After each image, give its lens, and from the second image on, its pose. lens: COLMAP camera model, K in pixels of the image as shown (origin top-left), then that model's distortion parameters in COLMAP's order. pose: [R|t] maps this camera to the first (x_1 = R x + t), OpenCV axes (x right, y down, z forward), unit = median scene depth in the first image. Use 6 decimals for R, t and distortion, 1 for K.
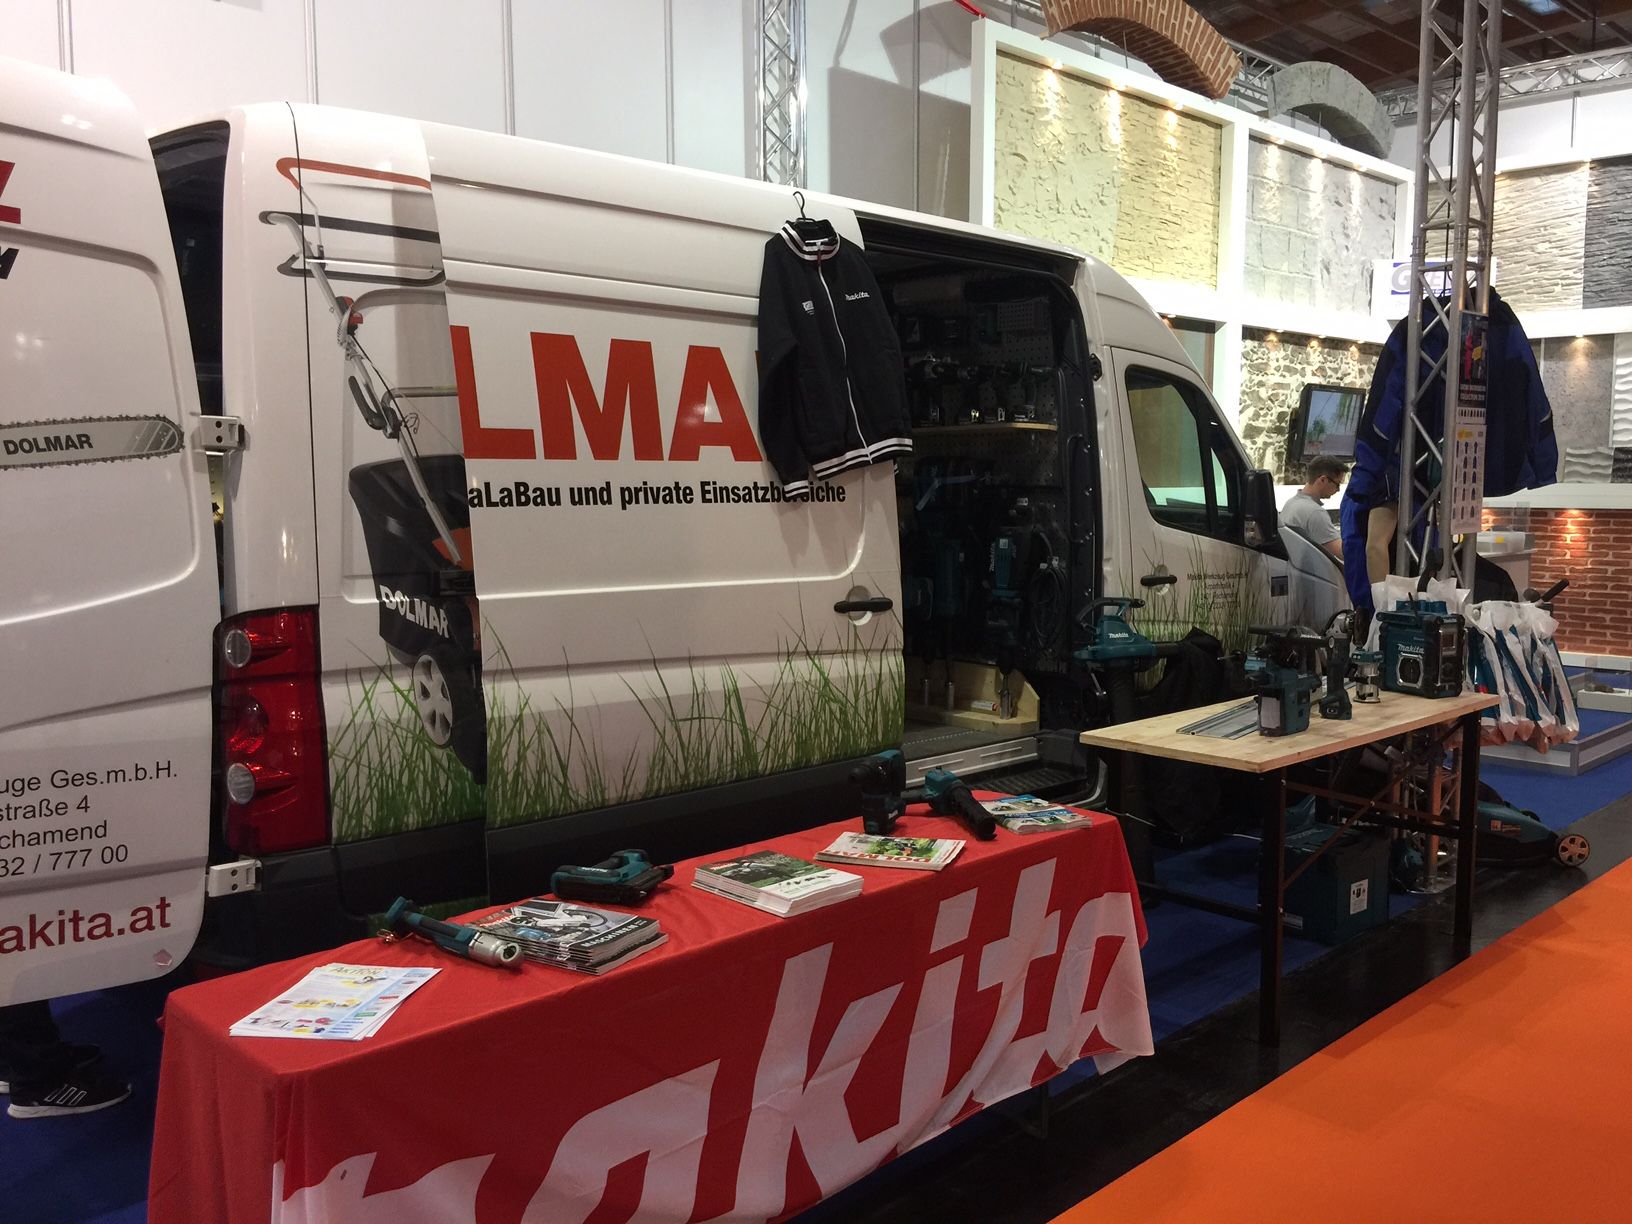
lens RADIAL K [[1373.4, 0, 817.0], [0, 1373.4, 614.5], [0, 0, 1]] dist [0.107271, -0.183054]
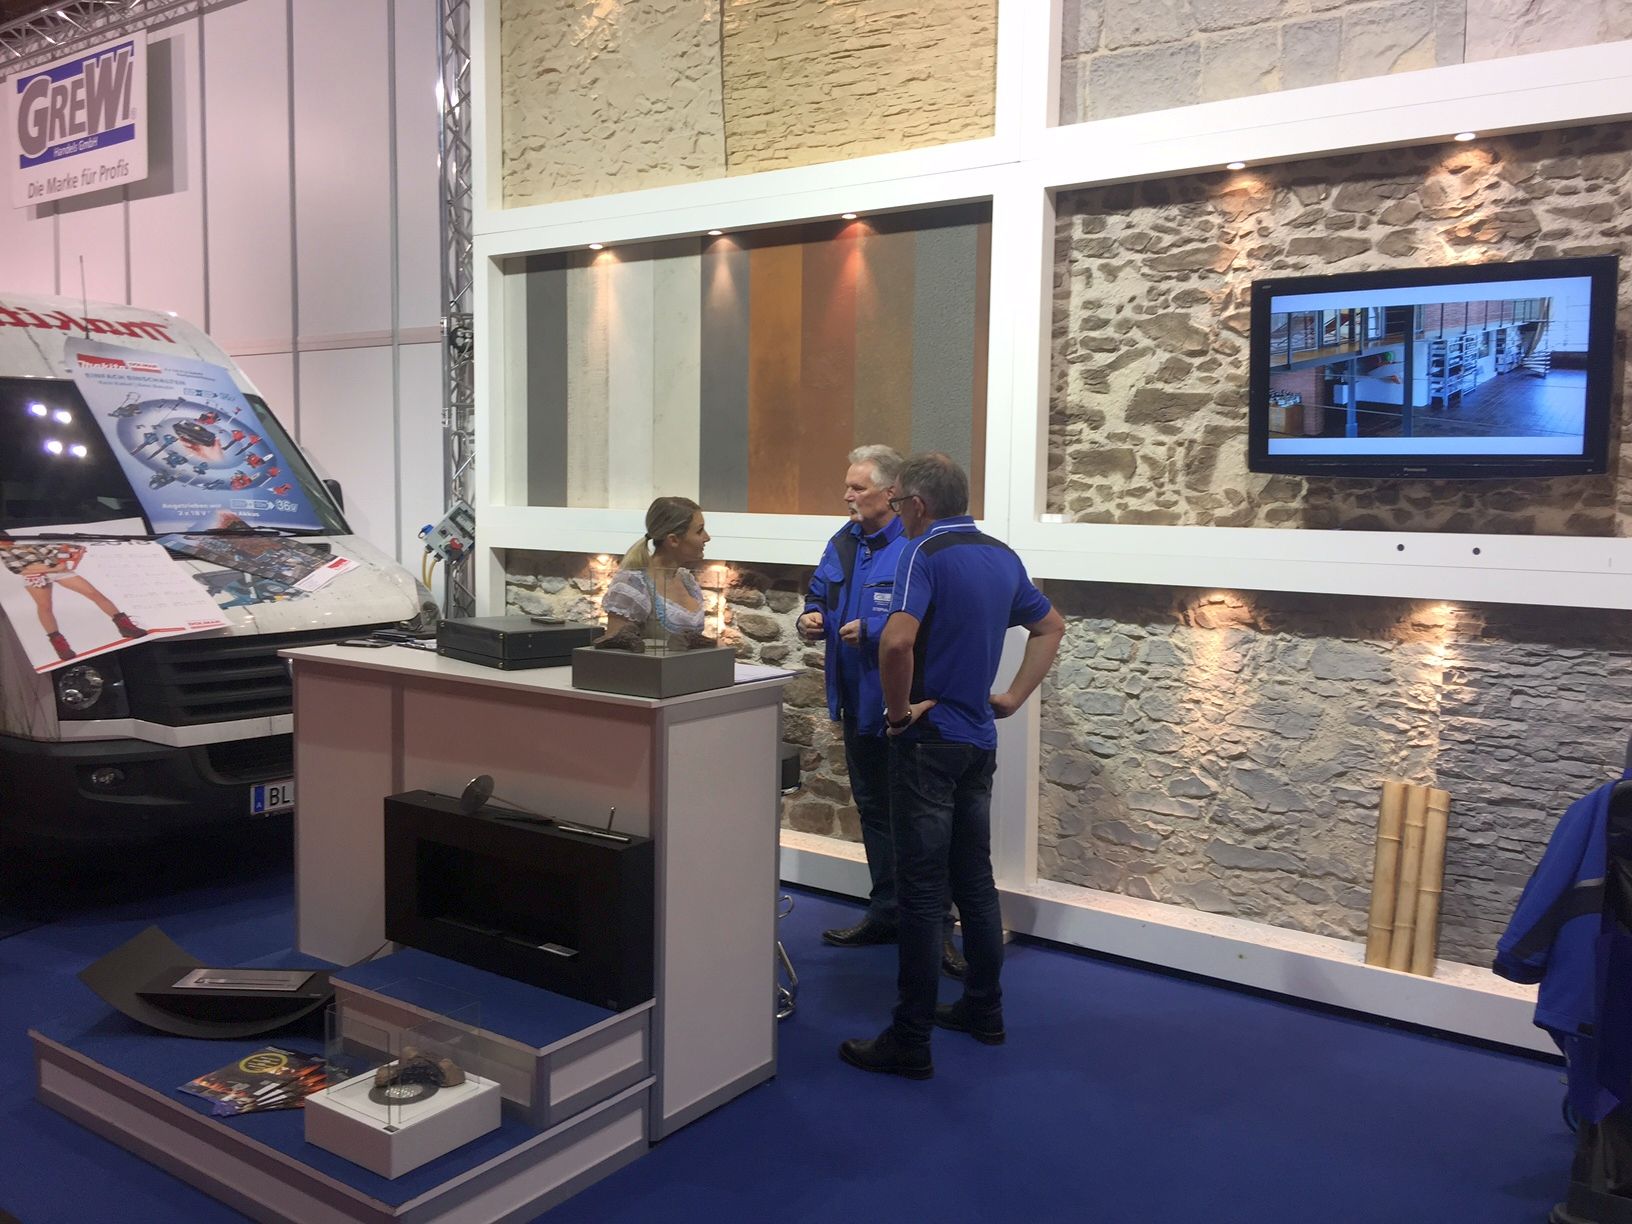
lens RADIAL K [[1373.1, 0, 817.4], [0, 1373.1, 597.6], [0, 0, 1]] dist [0.095627, -0.146073]
pose [[0.175630, 0.085496, -0.980737, 1.989985], [-0.112151, 0.991474, 0.066349, -0.232300], [0.978047, 0.098337, 0.183721, 2.171120]]
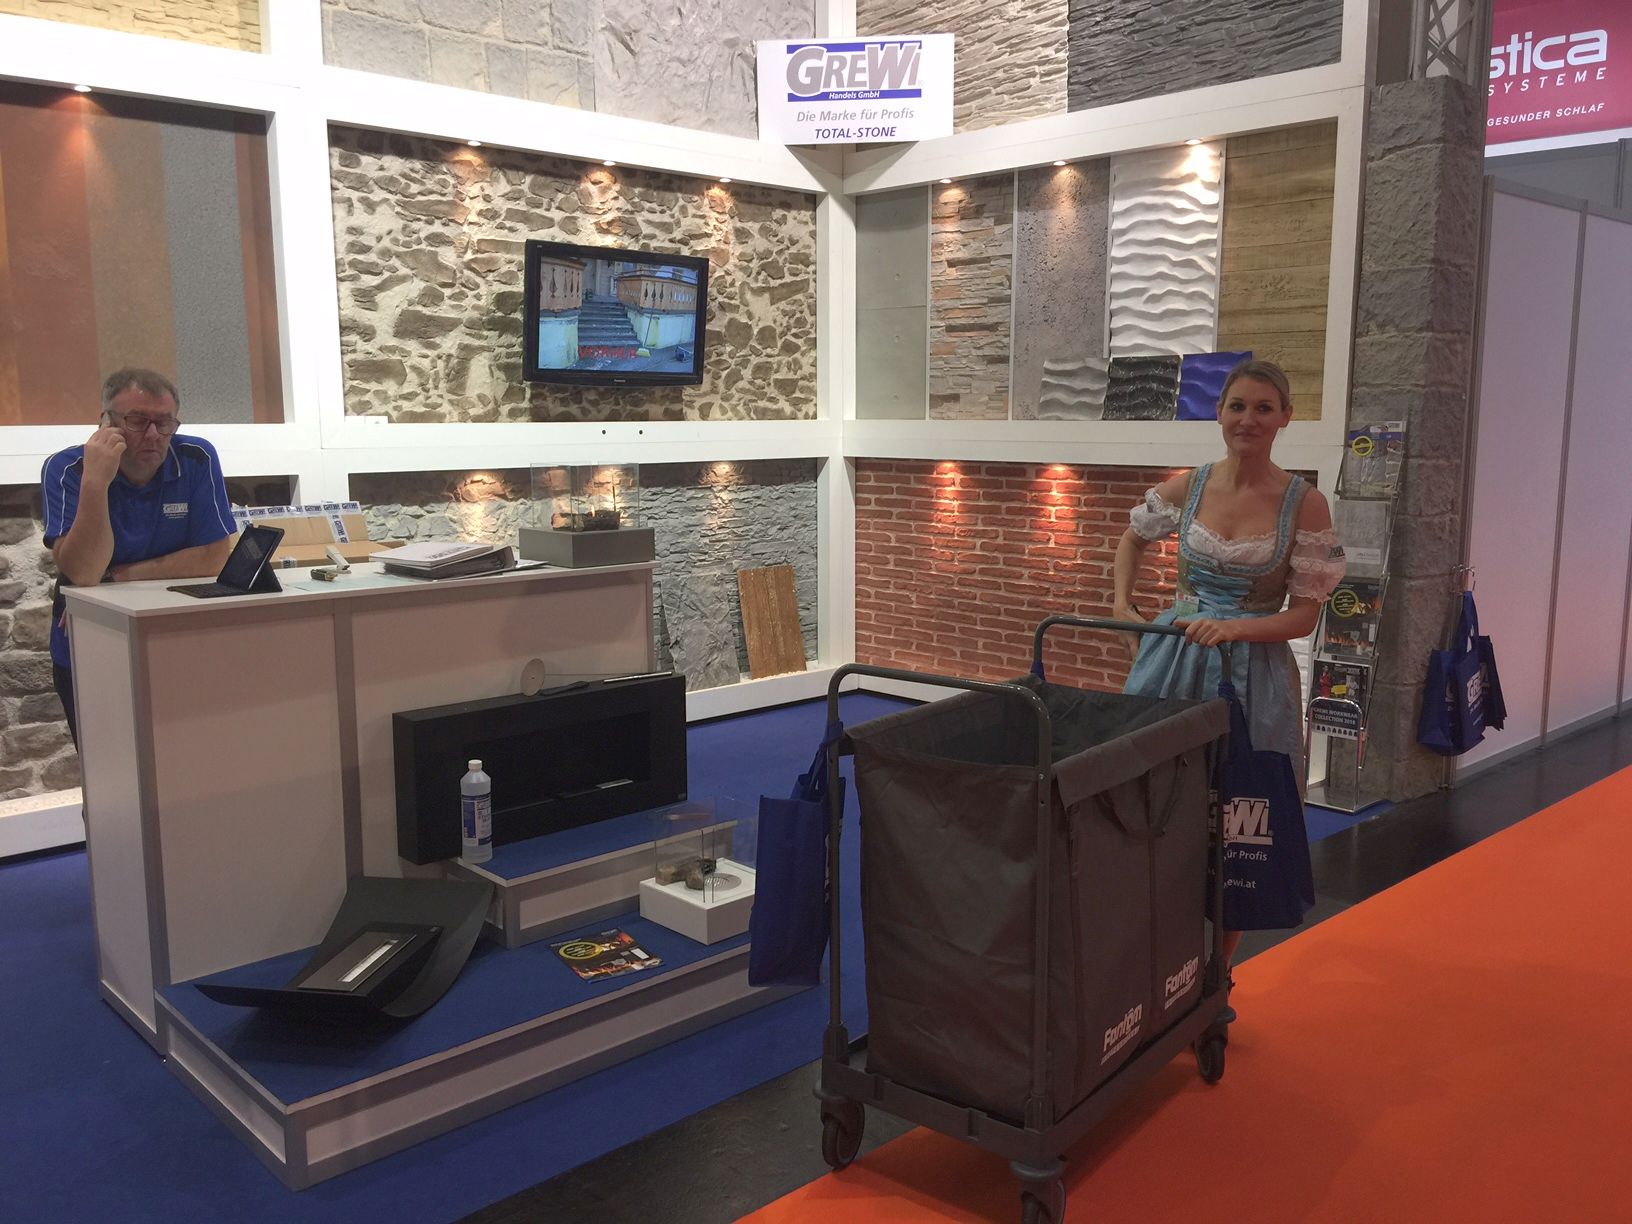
lens RADIAL K [[1370.5, 0, 825.7], [0, 1370.5, 611.6], [0, 0, 1]] dist [0.104592, -0.165364]
pose [[0.999835, 0.004280, -0.017660, 1.302349], [-0.003402, 0.998770, 0.049472, -0.118959], [0.017850, -0.049404, 0.998619, 1.170551]]
